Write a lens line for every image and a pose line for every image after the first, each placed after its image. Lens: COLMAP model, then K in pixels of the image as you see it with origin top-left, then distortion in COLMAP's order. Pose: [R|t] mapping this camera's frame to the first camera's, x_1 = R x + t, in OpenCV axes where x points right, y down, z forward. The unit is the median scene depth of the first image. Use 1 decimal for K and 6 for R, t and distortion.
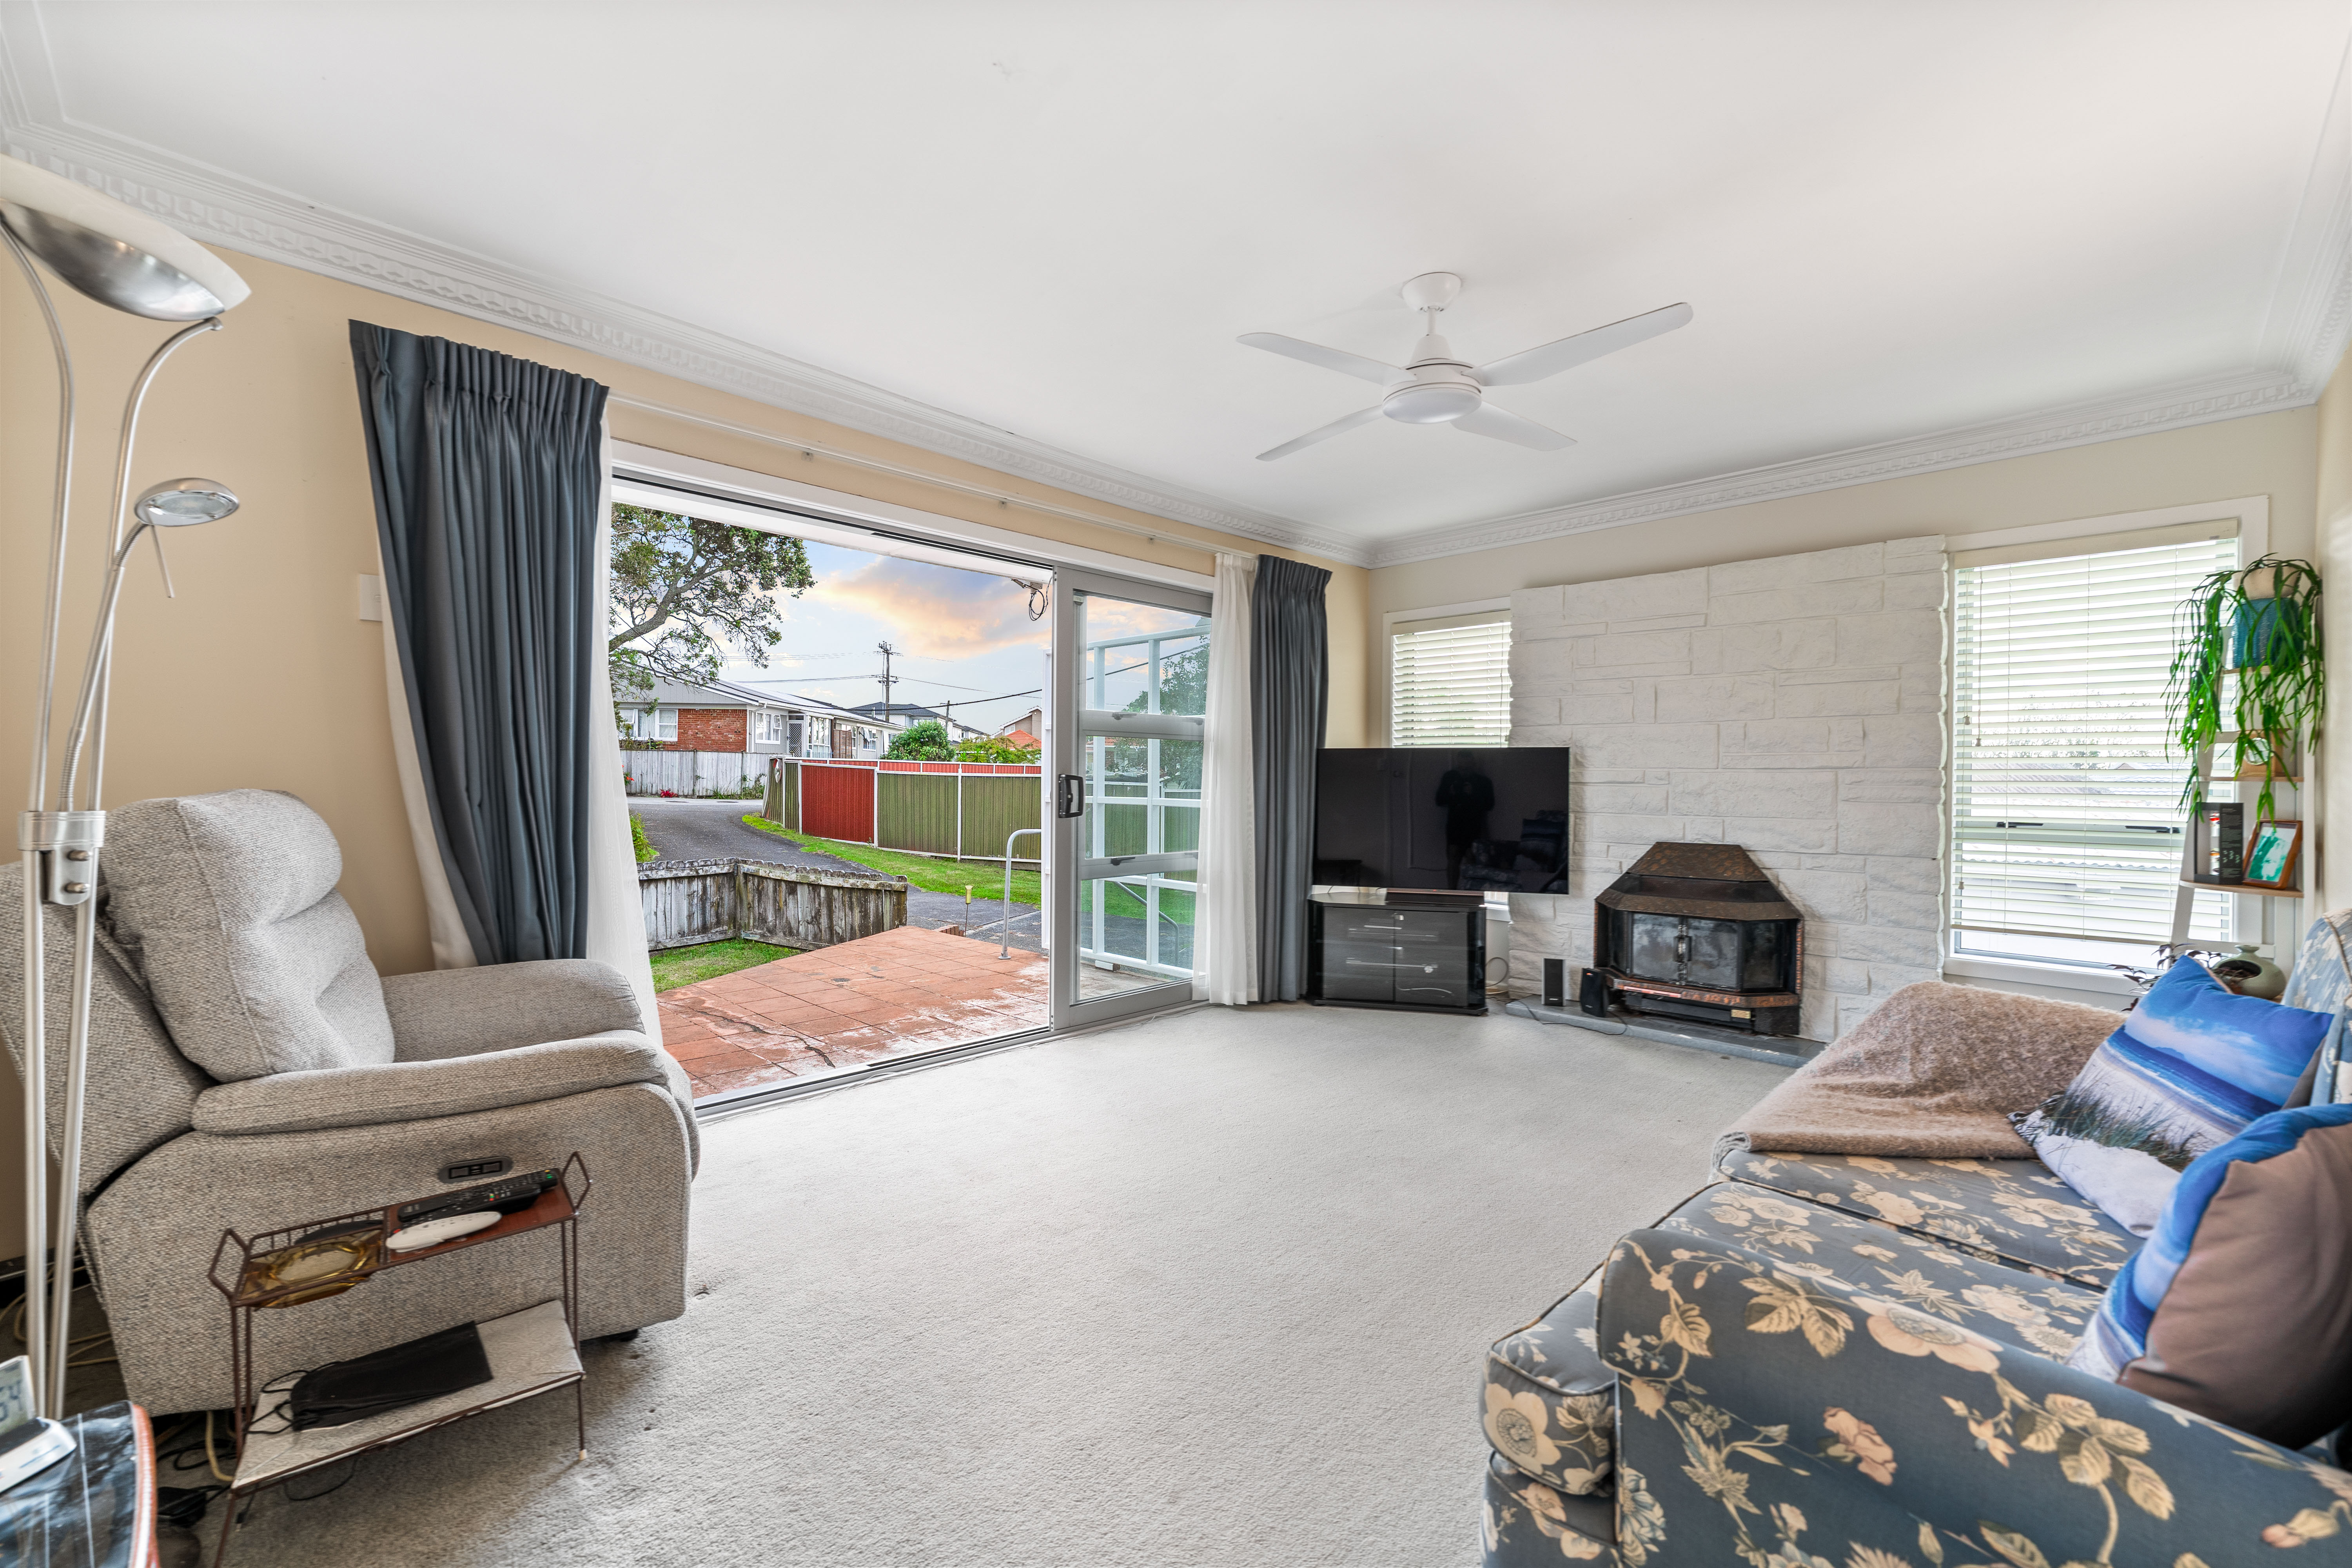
lens RADIAL K [[959.2, 0, 1185.8], [0, 959.2, 786.6], [0, 0, 1]] dist [0.000460, -0.000956]
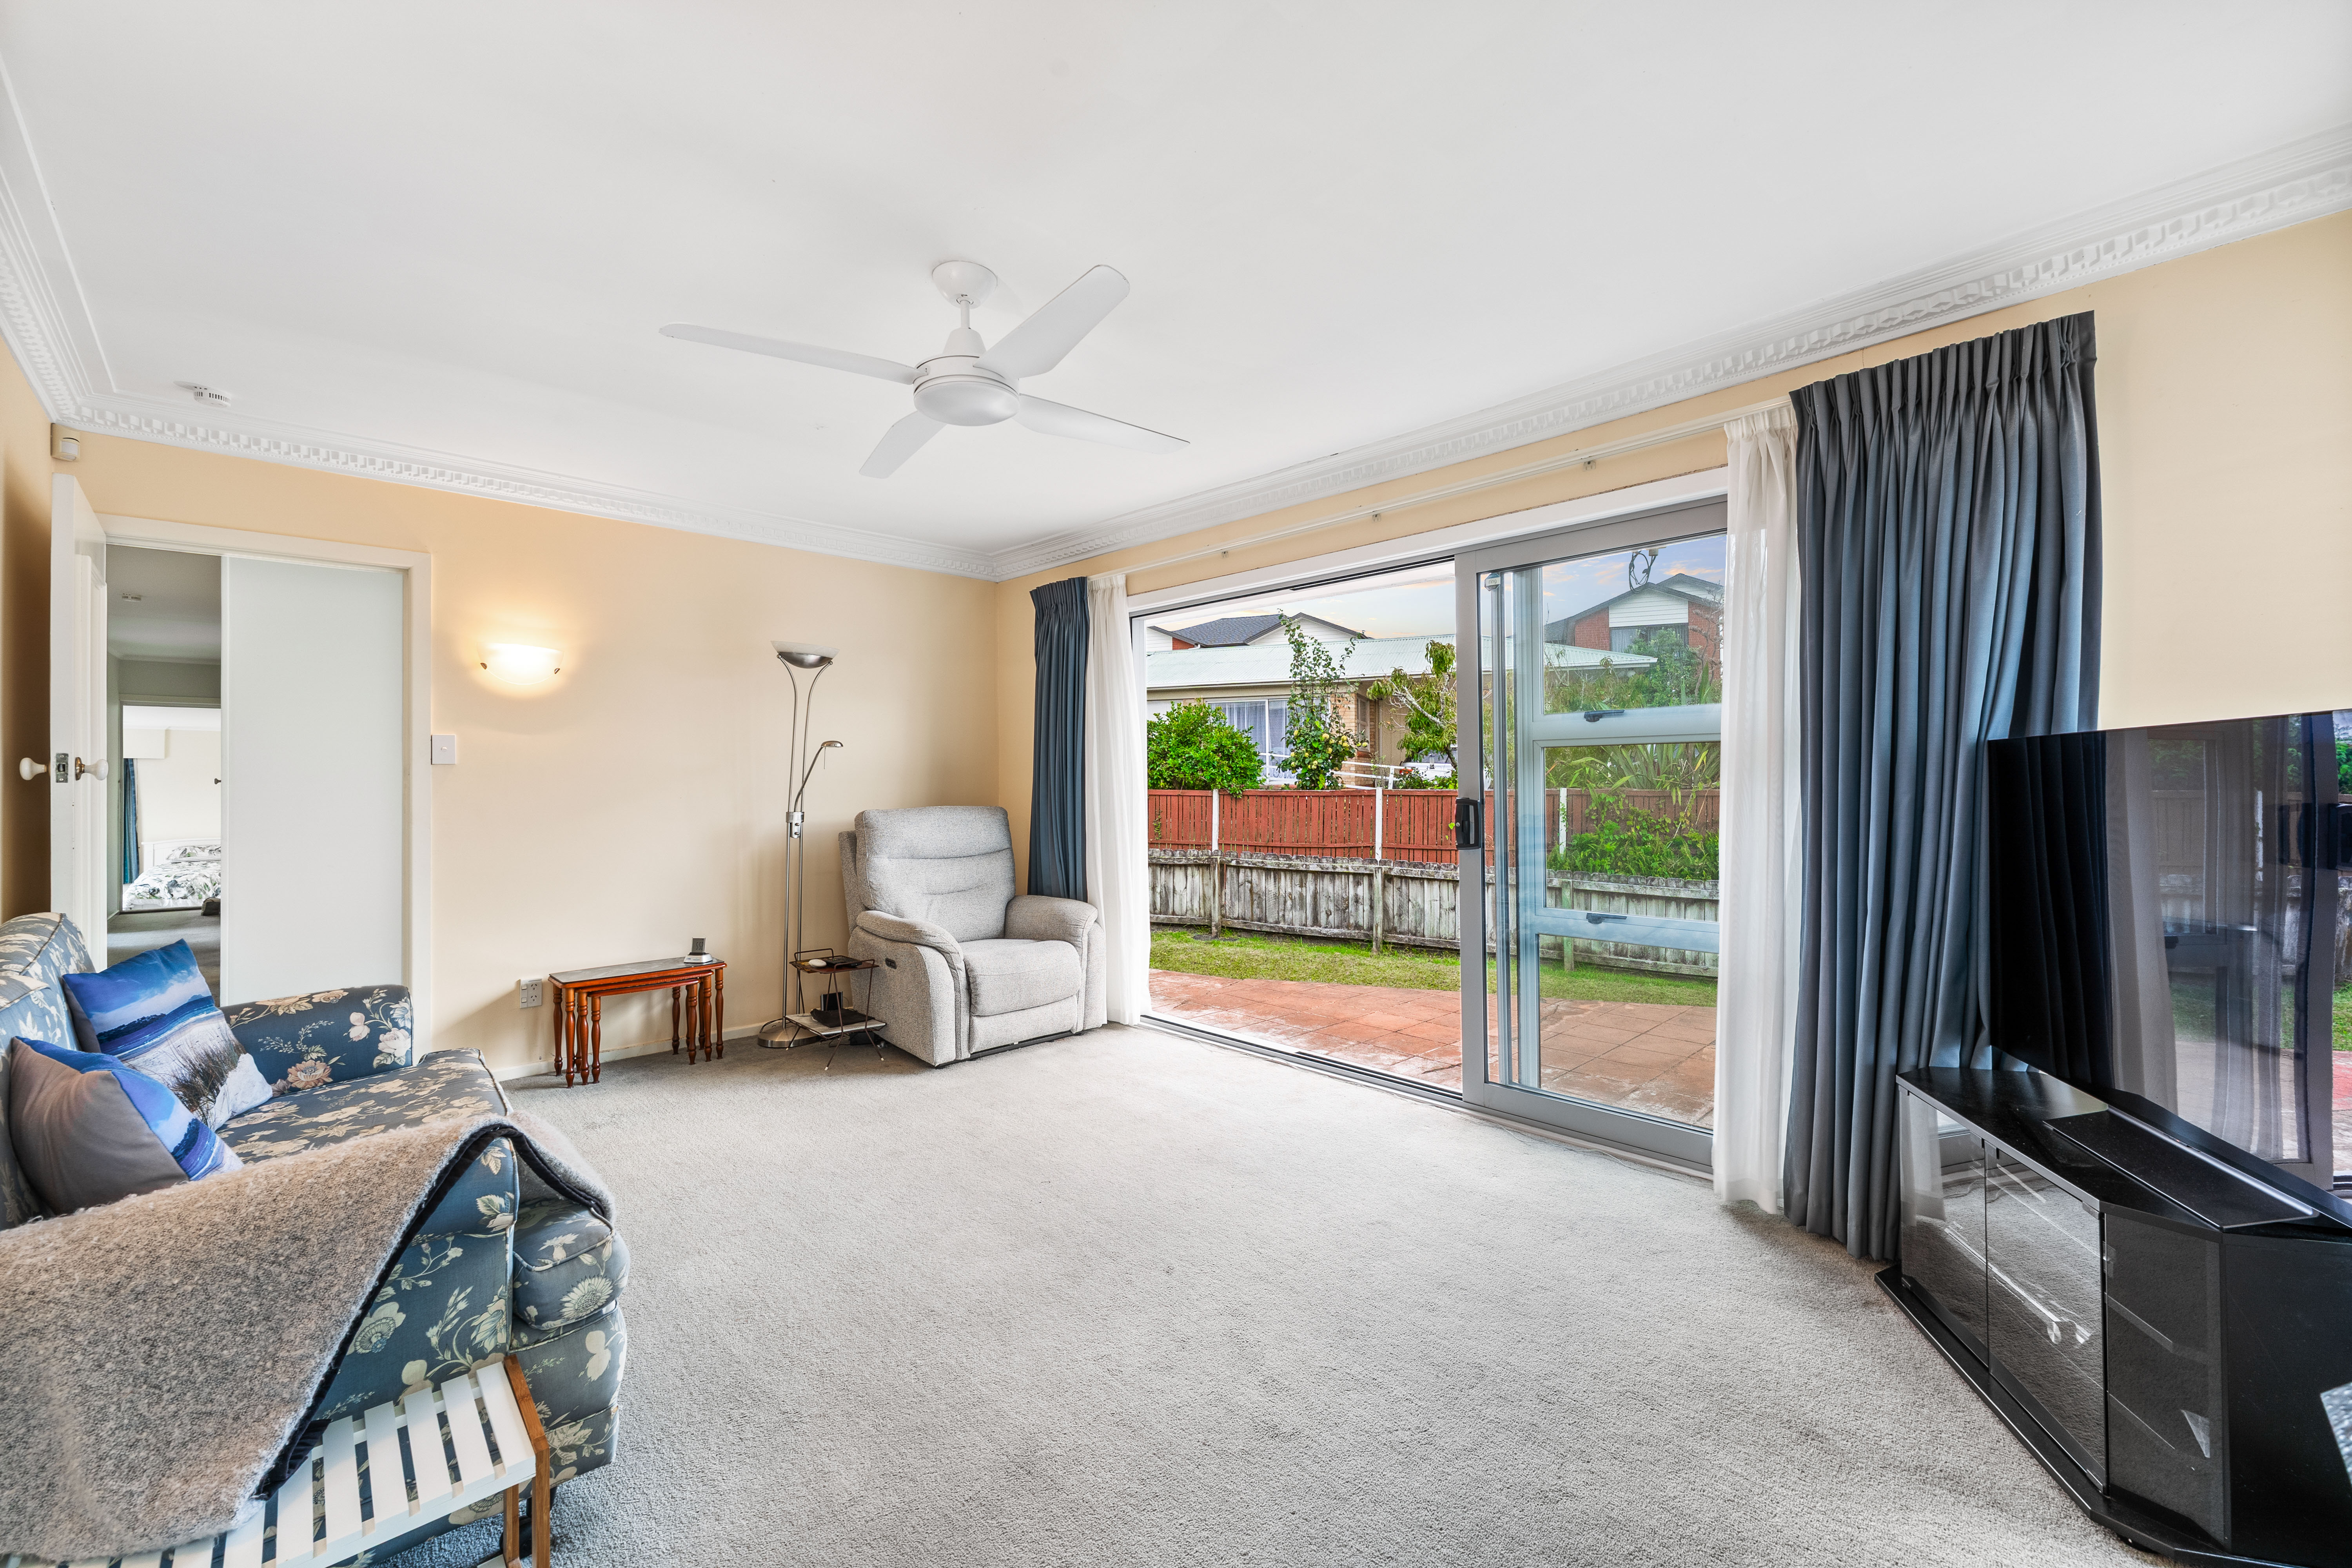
lens RADIAL K [[959.2, 0, 1172.3], [0, 959.2, 780.1], [0, 0, 1]] dist [0.000460, -0.000956]
pose [[-0.019194, -0.012271, -0.999740, 0.713491], [-0.003786, 0.999918, -0.012200, -0.017323], [0.999809, 0.003551, -0.019239, 0.756424]]
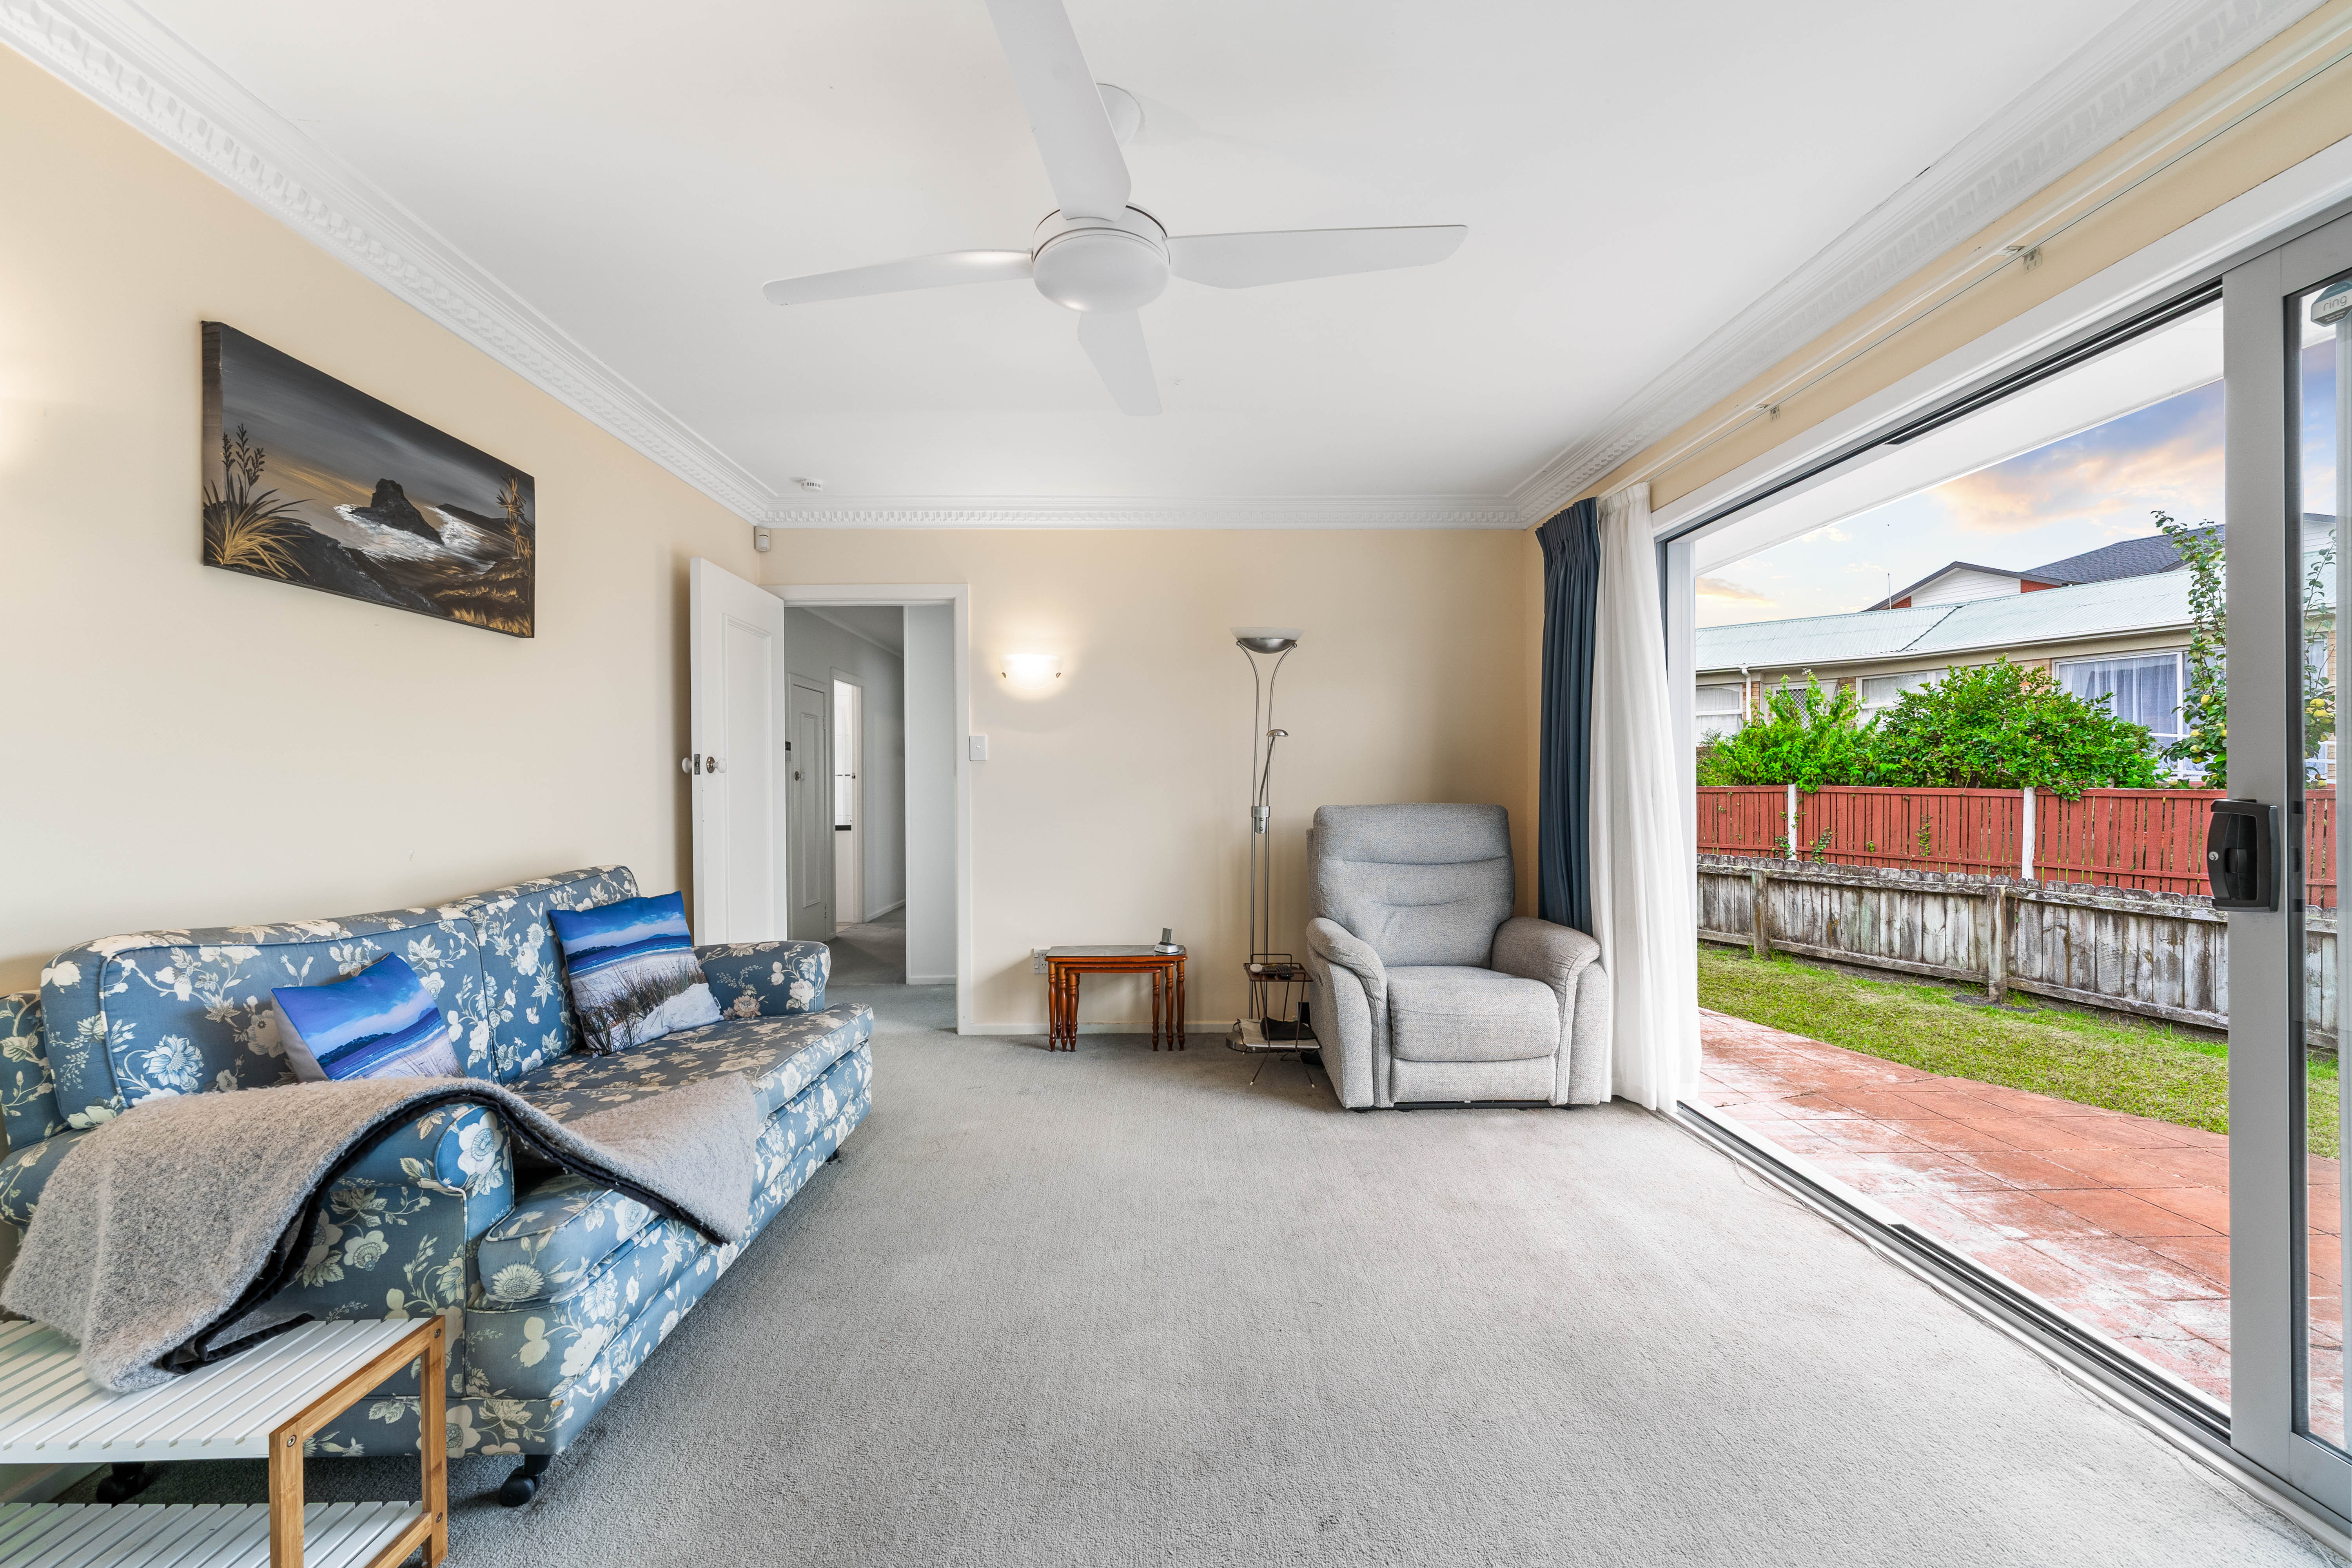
lens RADIAL K [[959.2, 0, 1166.9], [0, 959.2, 794.0], [0, 0, 1]] dist [0.000460, -0.000956]
pose [[-0.692063, 0.000825, -0.721837, 0.448745], [-0.008637, 0.999918, 0.009424, -0.014834], [0.721785, 0.012757, -0.691999, 0.950108]]
